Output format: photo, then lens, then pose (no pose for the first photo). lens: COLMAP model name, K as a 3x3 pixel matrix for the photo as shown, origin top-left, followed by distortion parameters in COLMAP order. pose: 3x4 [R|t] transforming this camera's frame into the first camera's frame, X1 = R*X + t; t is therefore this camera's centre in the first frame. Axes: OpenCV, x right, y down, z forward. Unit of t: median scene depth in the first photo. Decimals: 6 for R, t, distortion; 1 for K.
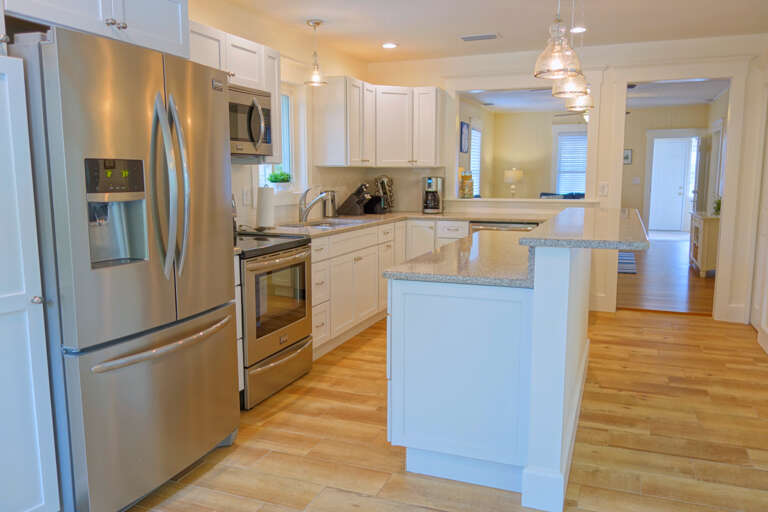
lens RADIAL K [[605.8, 0, 384.0], [0, 605.8, 256.0], [0, 0, 1]] dist [0.005647, 0.000383]
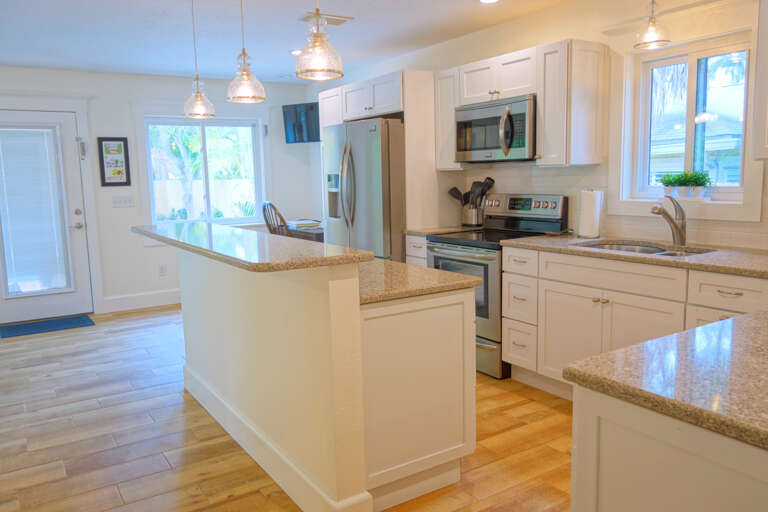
lens RADIAL K [[605.8, 0, 384.0], [0, 605.8, 256.0], [0, 0, 1]] dist [0.005647, 0.000383]
pose [[-0.584667, 0.124716, -0.801630, 0.821612], [-0.083557, 0.973601, 0.212413, -0.216667], [0.806959, 0.191172, -0.558812, 1.496054]]
